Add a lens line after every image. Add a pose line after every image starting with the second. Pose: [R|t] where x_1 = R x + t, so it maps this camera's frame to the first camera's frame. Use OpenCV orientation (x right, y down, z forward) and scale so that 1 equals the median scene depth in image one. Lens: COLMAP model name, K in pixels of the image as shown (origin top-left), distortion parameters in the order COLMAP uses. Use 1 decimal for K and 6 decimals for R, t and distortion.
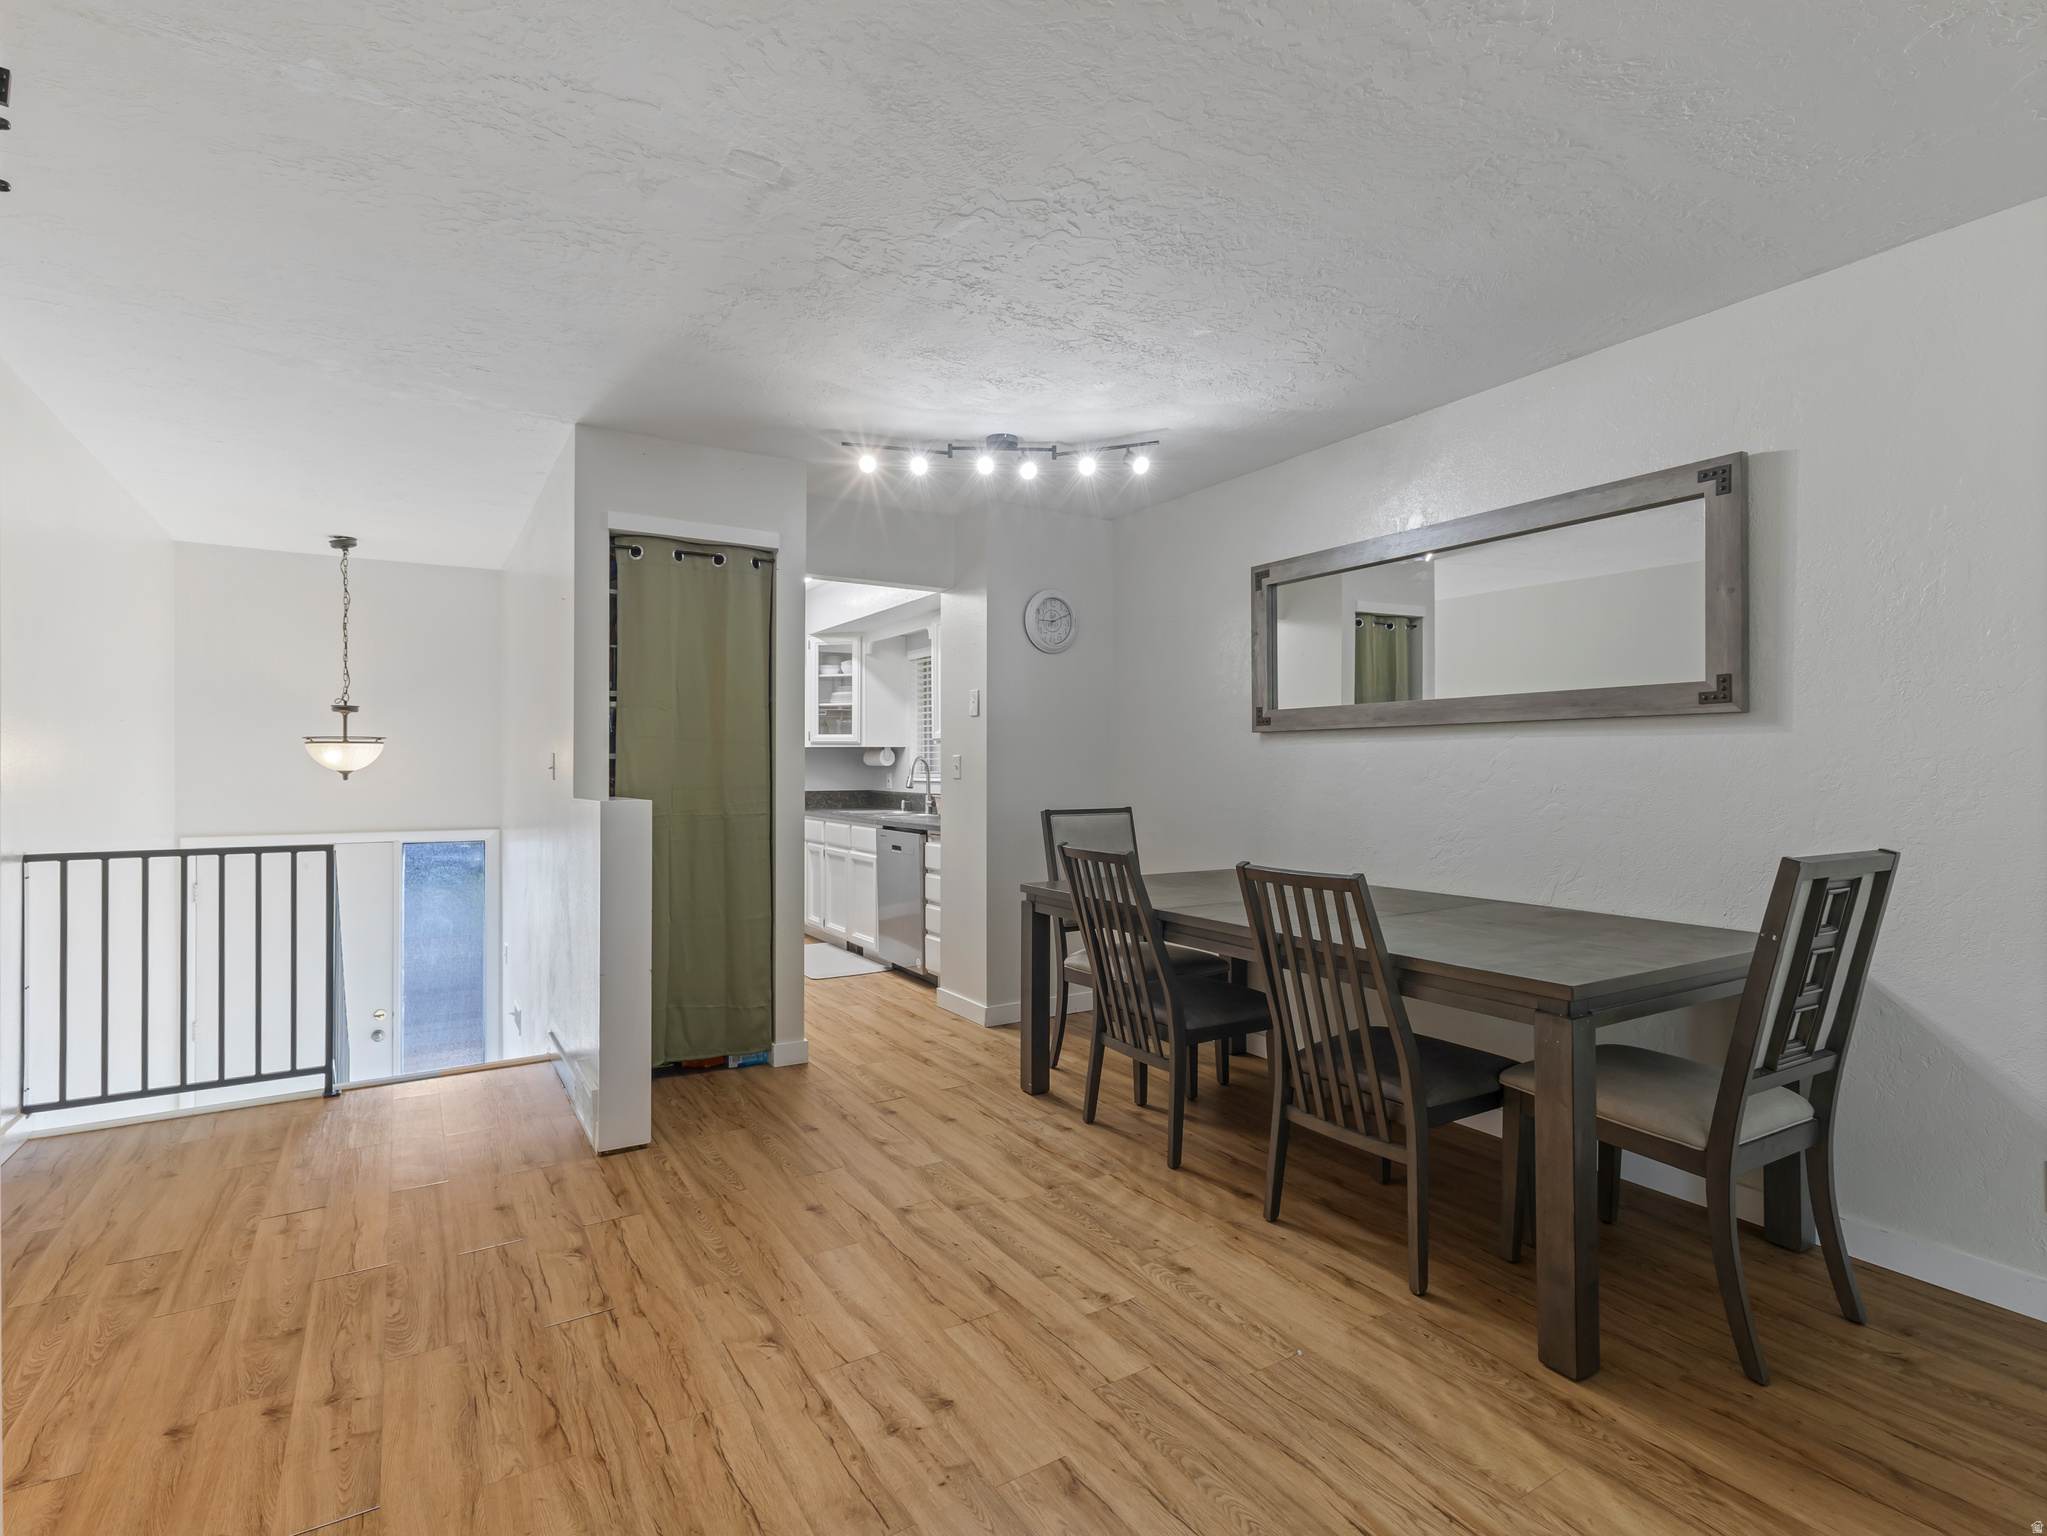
lens RADIAL K [[987.0, 0, 1023.2], [0, 987.0, 763.0], [0, 0, 1]] dist [0.003388, 0.001861]
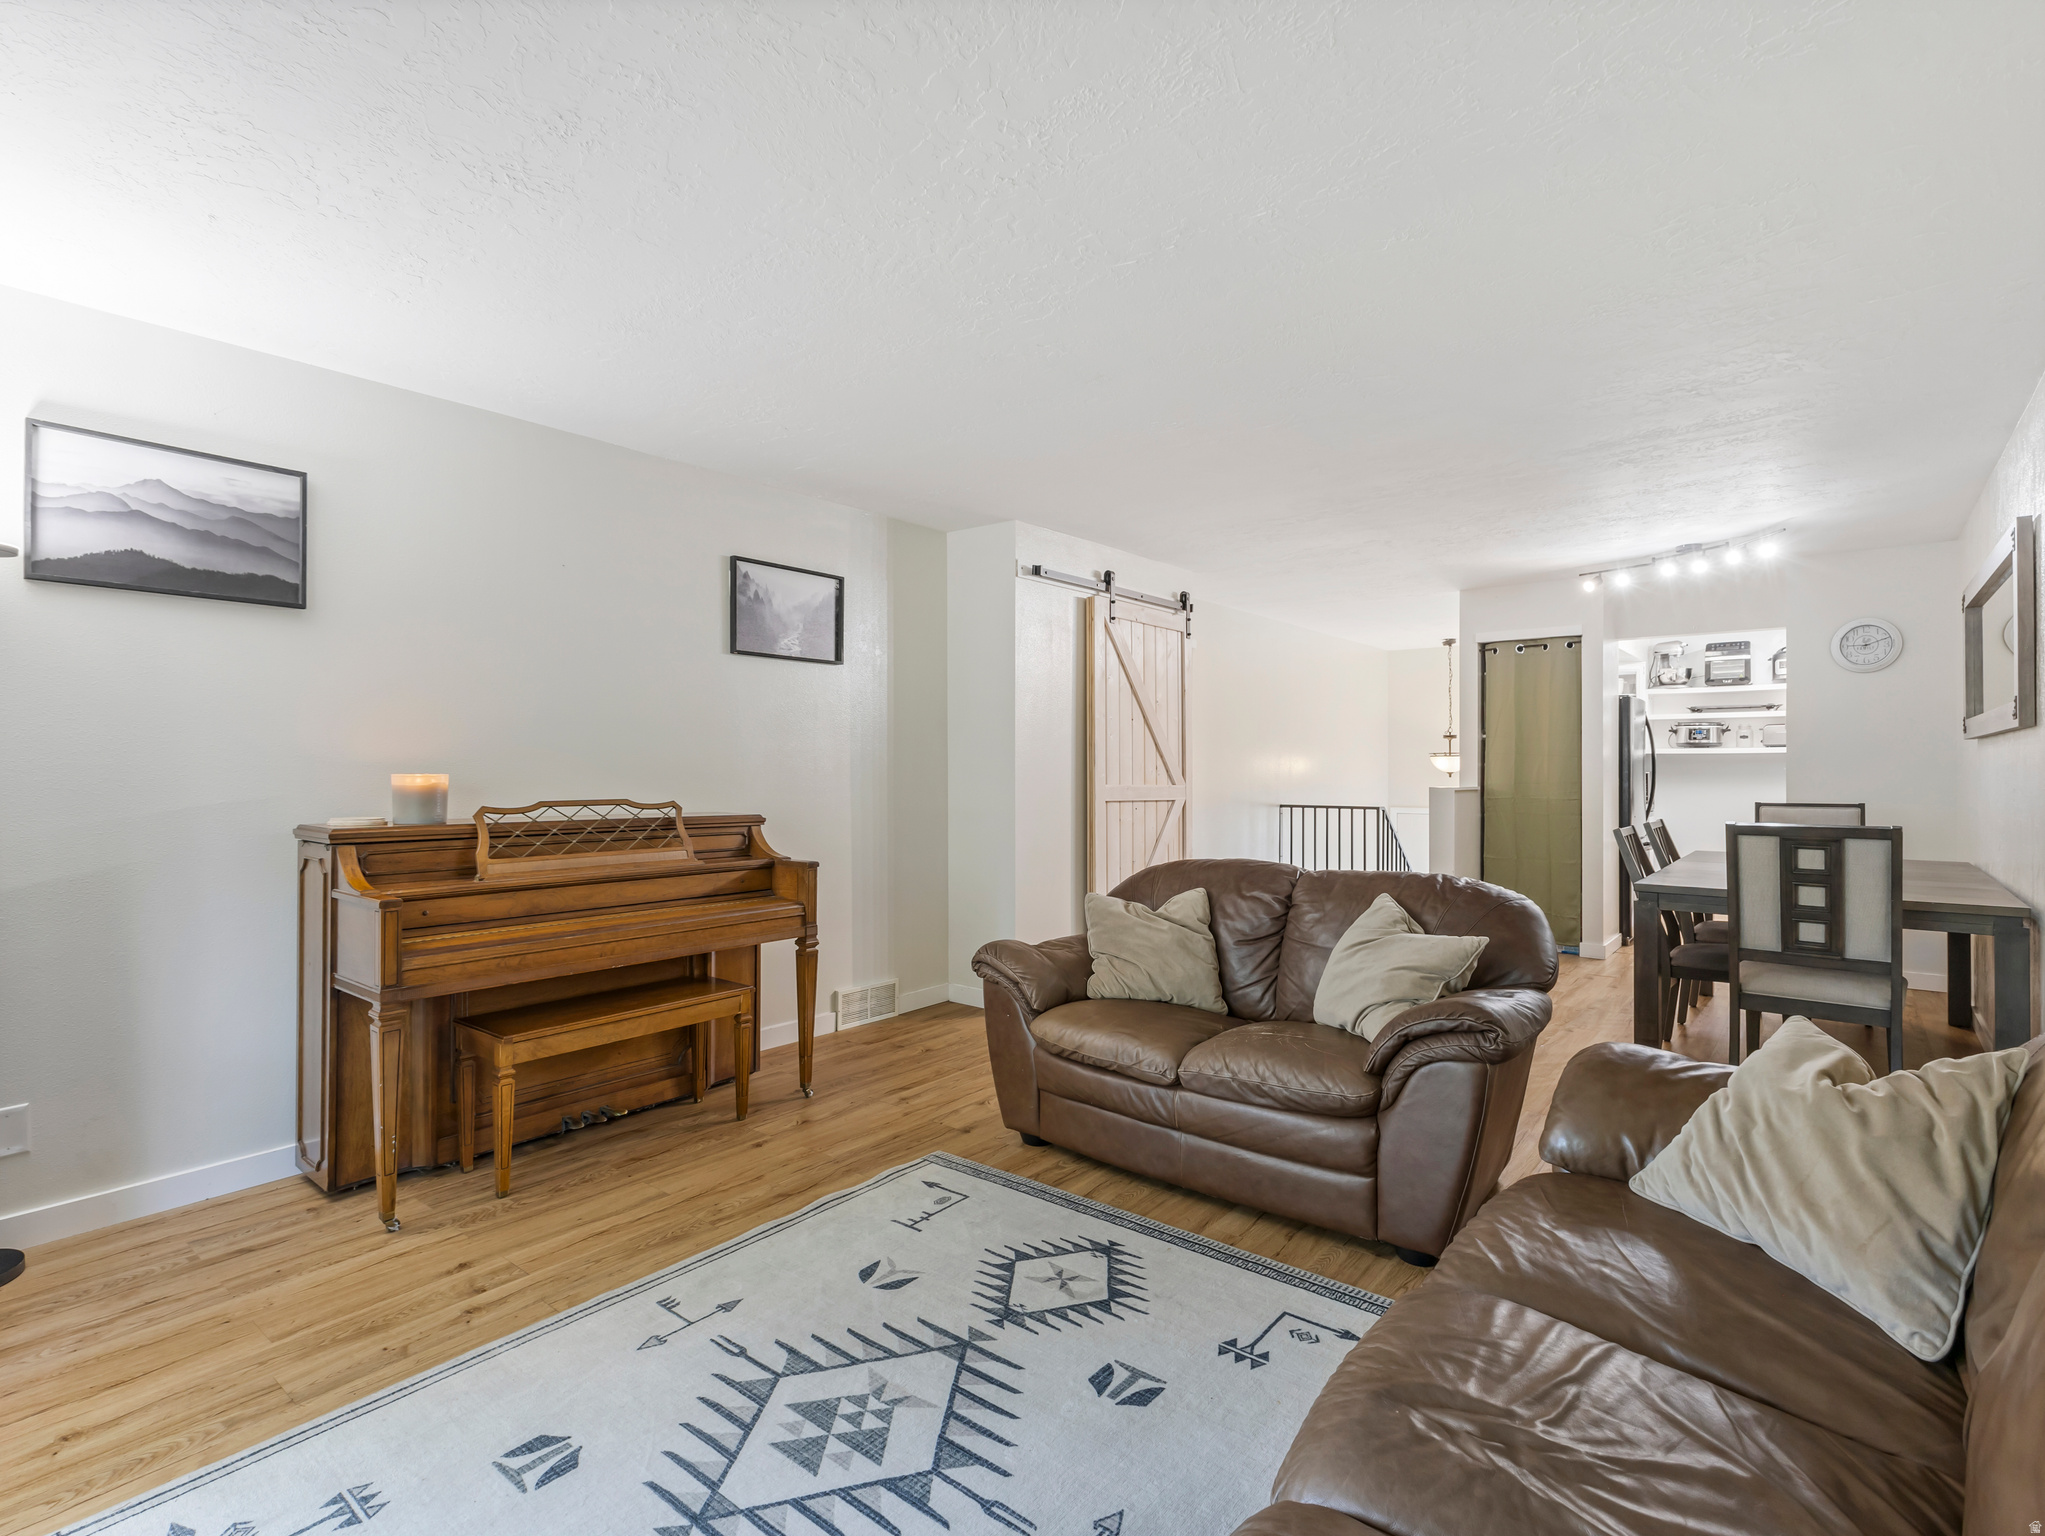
lens RADIAL K [[986.0, 0, 1022.2], [0, 986.0, 763.0], [0, 0, 1]] dist [0.003388, 0.001861]
pose [[0.319885, -0.005400, -0.947441, 0.556797], [0.003122, 0.999984, -0.004645, -0.001894], [0.947451, -0.001473, 0.319897, -0.213266]]
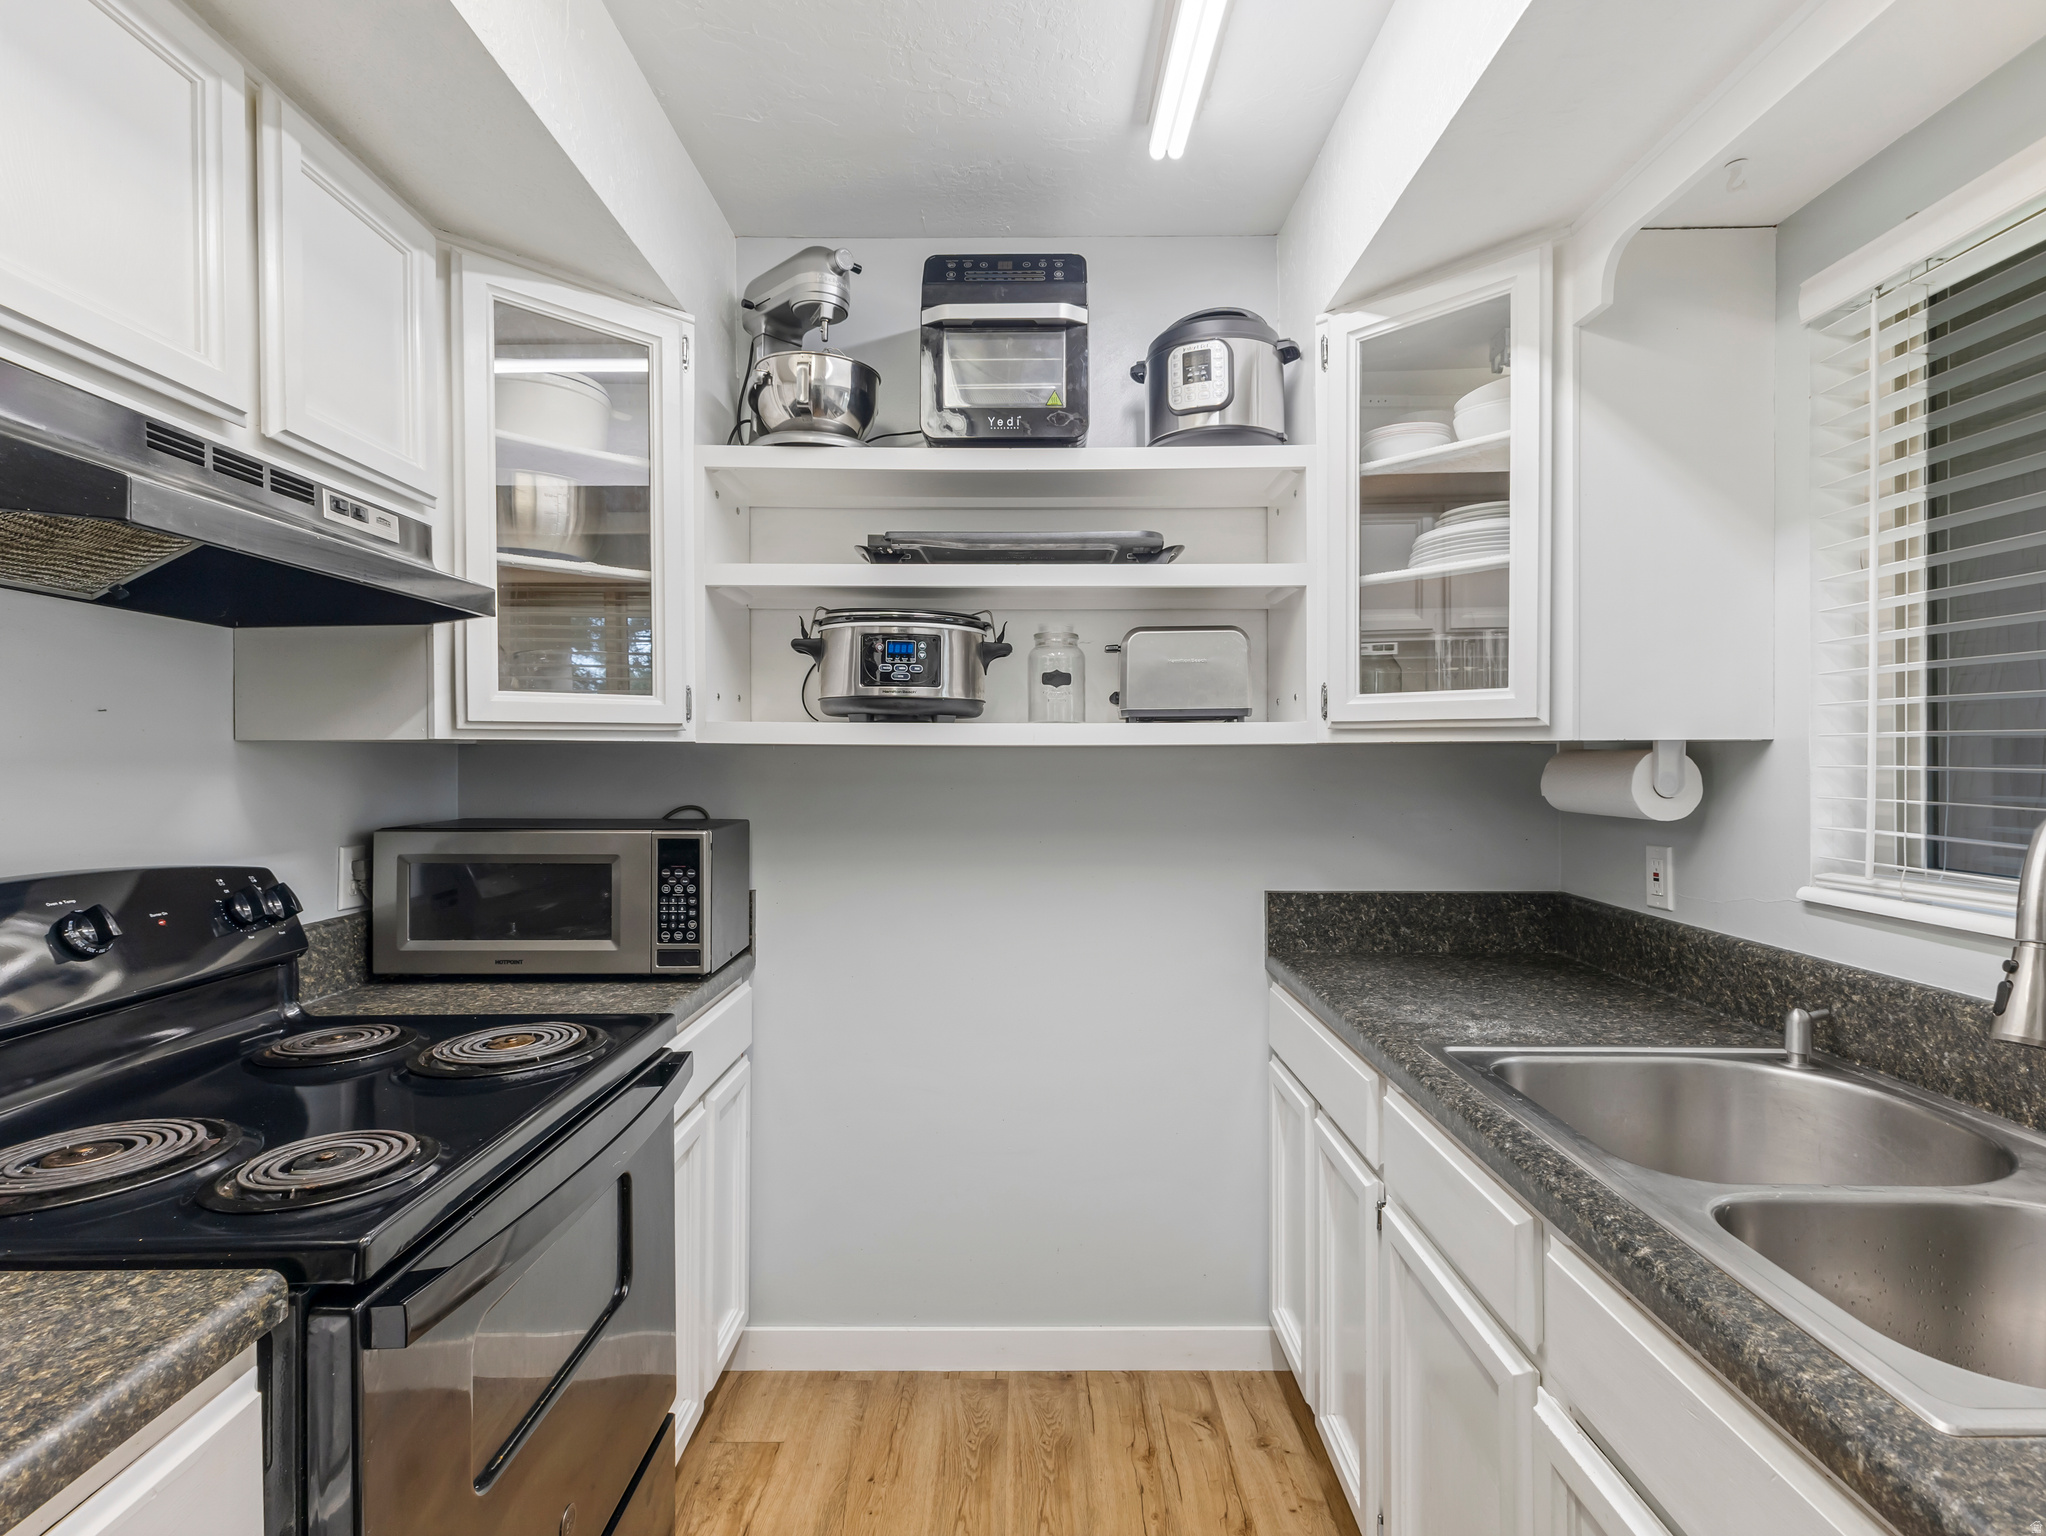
lens RADIAL K [[986.5, 0, 1022.7], [0, 986.5, 763.0], [0, 0, 1]] dist [0.003388, 0.001861]
pose [[0.840892, 0.002860, -0.541195, -0.143774], [0.002082, 0.999962, 0.008519, -0.013726], [0.541199, -0.008290, 0.840854, 0.742063]]
